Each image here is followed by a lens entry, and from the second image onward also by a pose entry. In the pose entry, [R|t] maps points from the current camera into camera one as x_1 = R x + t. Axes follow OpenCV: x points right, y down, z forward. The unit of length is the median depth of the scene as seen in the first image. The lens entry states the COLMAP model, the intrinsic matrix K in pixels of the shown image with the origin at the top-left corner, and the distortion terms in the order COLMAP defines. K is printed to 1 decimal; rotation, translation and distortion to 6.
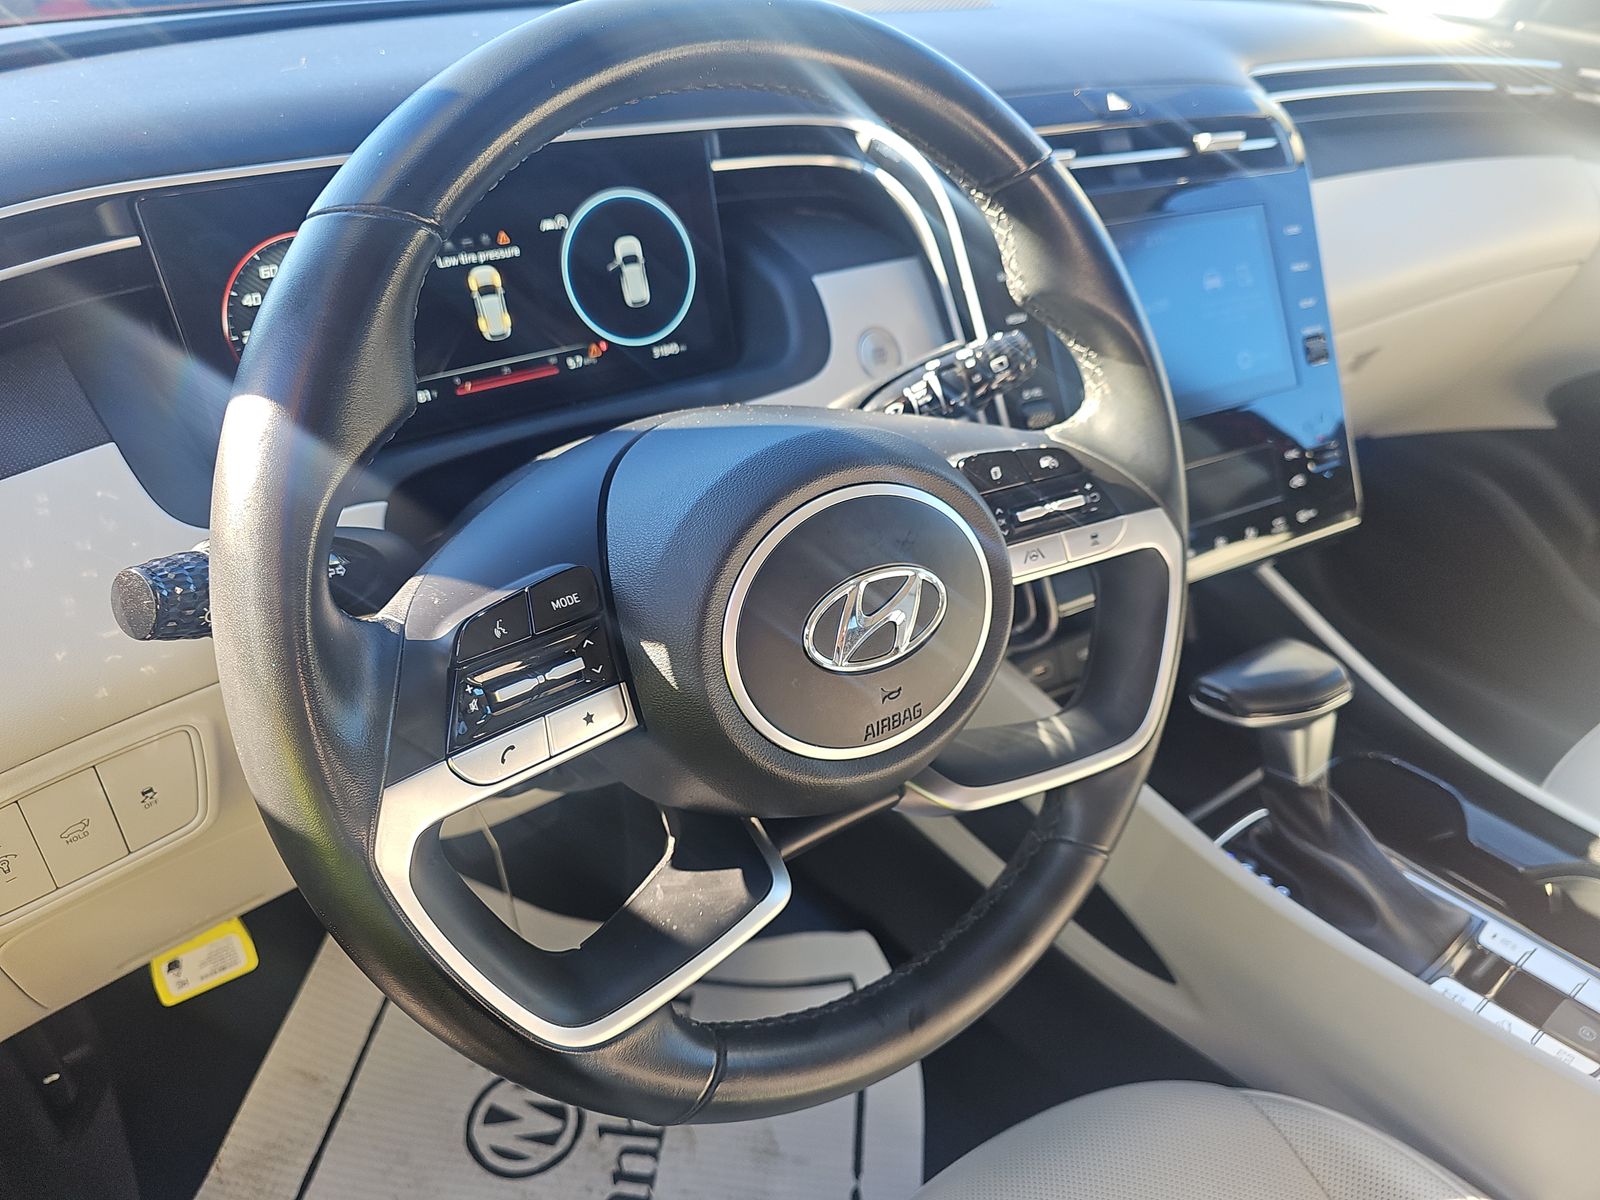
lens RADIAL K [[1094.6, 0, 799.4], [0, 1094.6, 591.1], [0, 0, 1]] dist [0.008164, -0.028085]
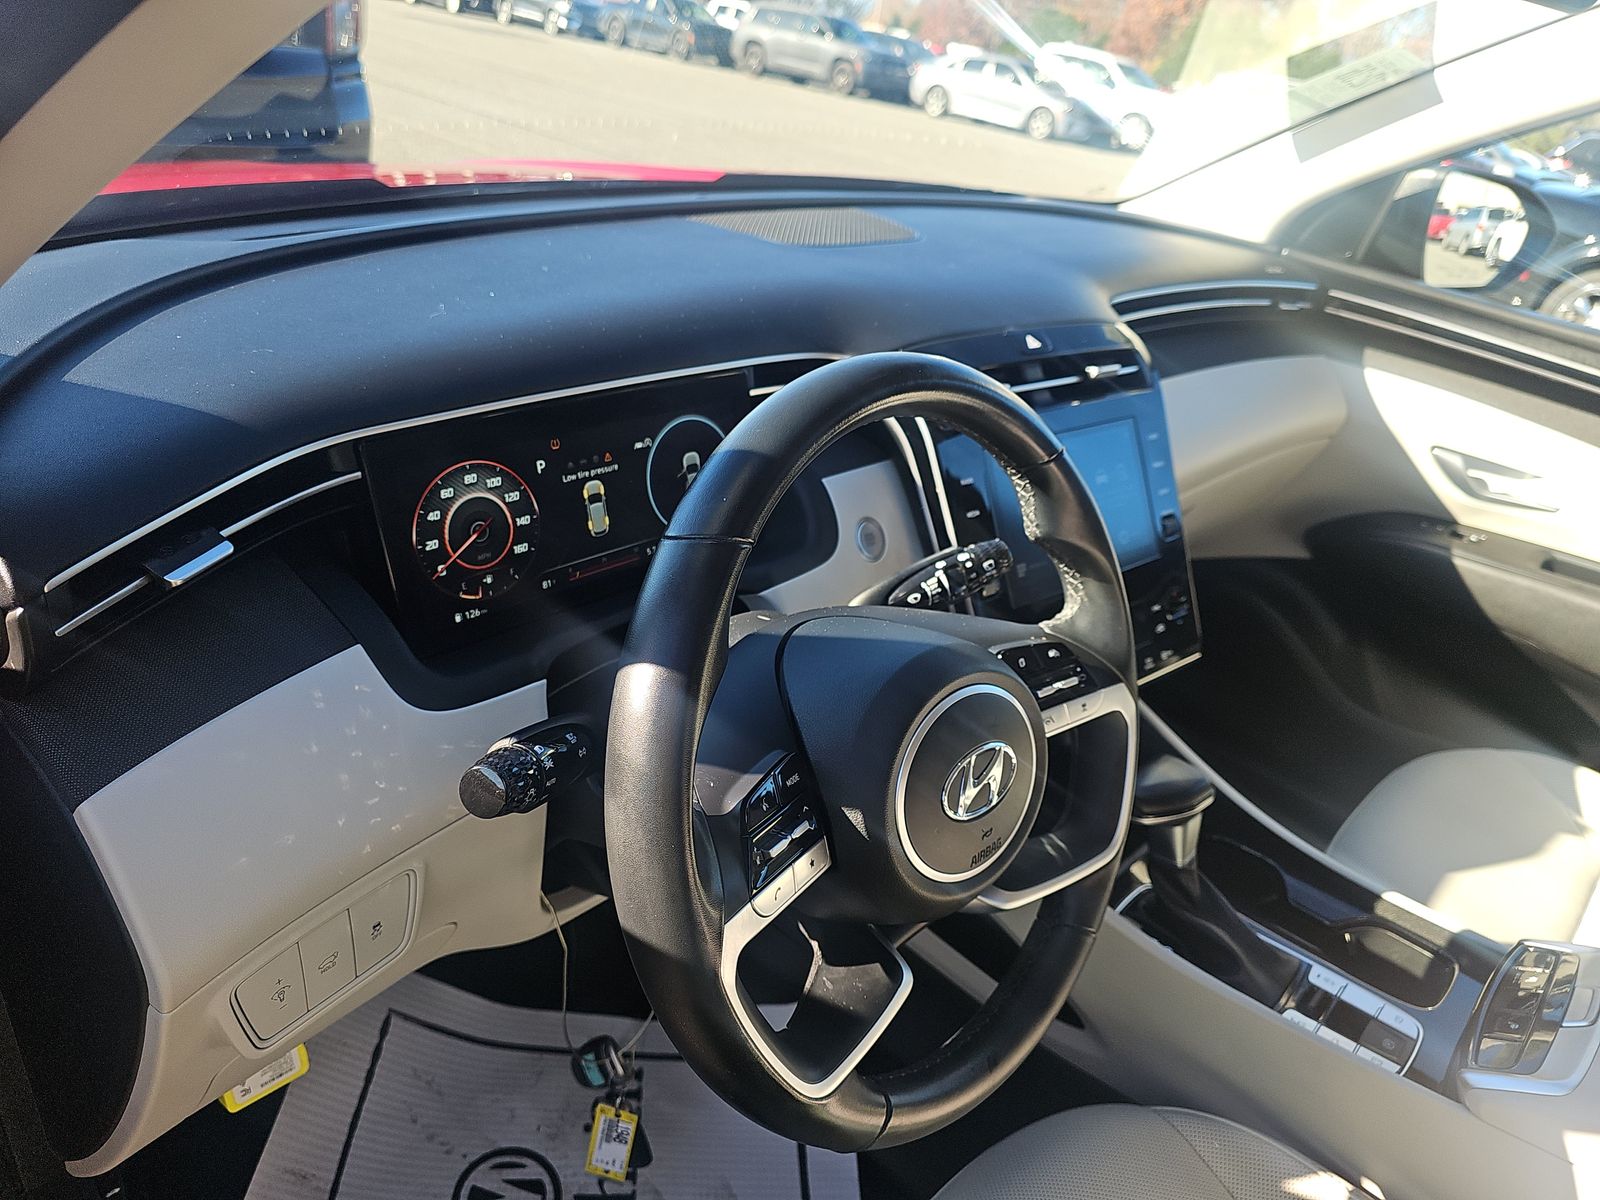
lens RADIAL K [[1078.3, 0, 800.0], [0, 1078.3, 600.0], [0, 0, 1]] dist [0.007790, -0.024205]
pose [[0.981291, 0.005952, 0.192436, -0.290367], [0.004349, 0.998582, -0.053059, -0.092580], [-0.192479, 0.052904, 0.979874, -0.241192]]
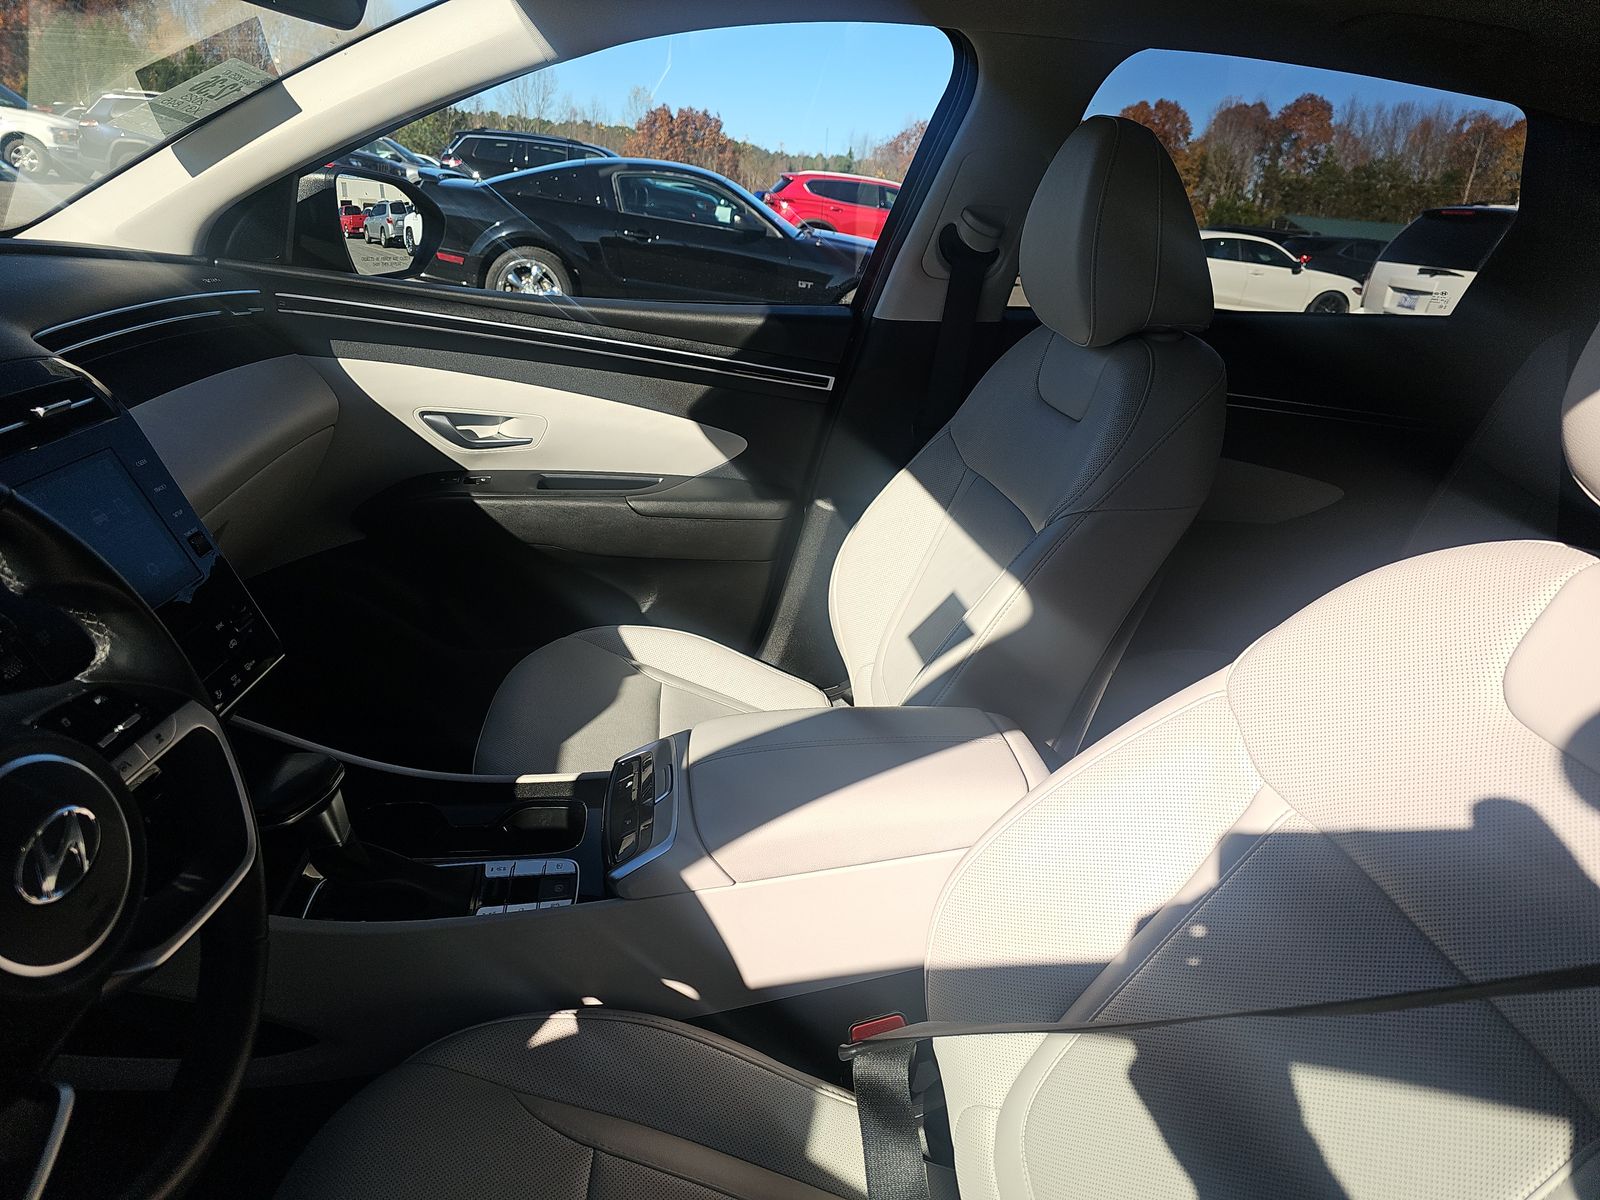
lens RADIAL K [[1046.5, 0, 801.6], [0, 1046.5, 592.0], [0, 0, 1]] dist [0.040557, -0.036273]
pose [[0.497942, -0.293408, 0.816067, -0.288239], [0.378616, 0.920157, 0.099811, -0.035166], [-0.780195, 0.259276, 0.569274, -0.345163]]
